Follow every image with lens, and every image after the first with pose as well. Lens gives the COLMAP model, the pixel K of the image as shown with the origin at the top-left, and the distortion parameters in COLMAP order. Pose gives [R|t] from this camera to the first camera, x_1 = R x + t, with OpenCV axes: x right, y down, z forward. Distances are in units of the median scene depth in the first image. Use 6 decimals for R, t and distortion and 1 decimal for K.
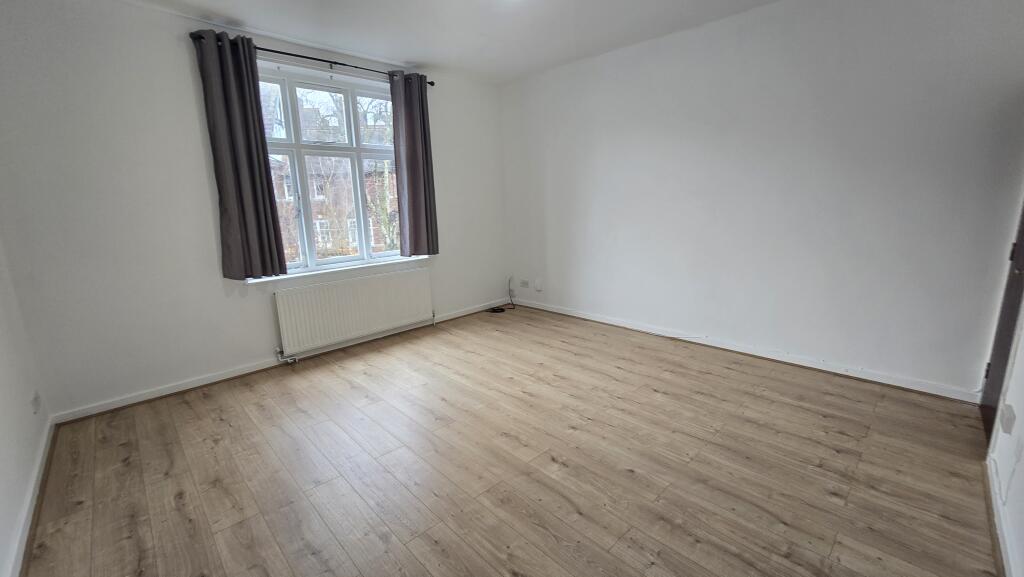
lens RADIAL K [[423.3, 0, 506.8], [0, 423.3, 285.0], [0, 0, 1]] dist [-0.001348, -0.000227]
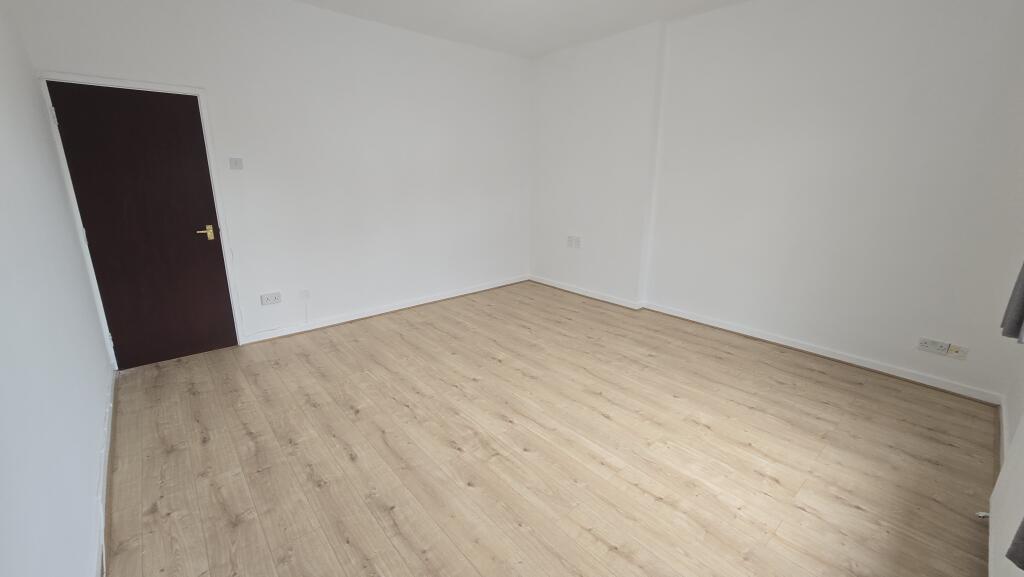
lens RADIAL K [[417.7, 0, 510.6], [0, 417.7, 284.3], [0, 0, 1]] dist [-0.001191, -0.000240]
pose [[-0.998603, 0.007757, 0.052272, -0.001560], [0.030330, 0.894145, 0.446749, -0.313468], [-0.043274, 0.447710, -0.893131, 1.473696]]
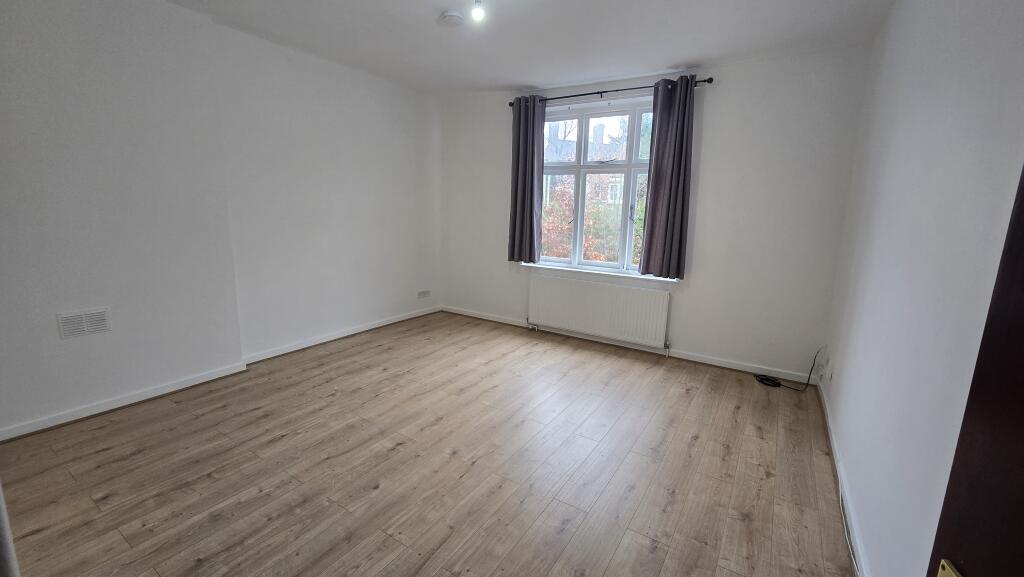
lens RADIAL K [[417.7, 0, 510.6], [0, 417.7, 284.3], [0, 0, 1]] dist [-0.001191, -0.000240]
pose [[0.230623, 0.213560, -0.949318, 0.788286], [-0.227545, 0.960403, 0.160775, -0.169376], [0.946064, 0.178934, 0.270086, 0.616044]]
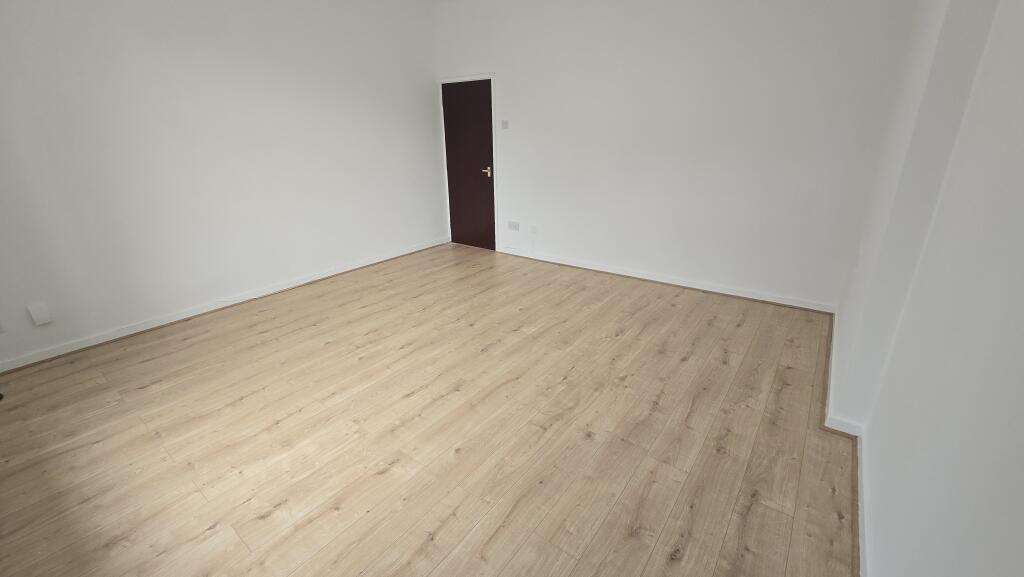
lens RADIAL K [[417.7, 0, 510.6], [0, 417.7, 284.3], [0, 0, 1]] dist [-0.001191, -0.000240]
pose [[-0.159265, -0.307476, 0.938133, -0.765565], [0.215688, 0.916469, 0.336992, -0.128653], [-0.963386, 0.256015, -0.079642, 0.741410]]
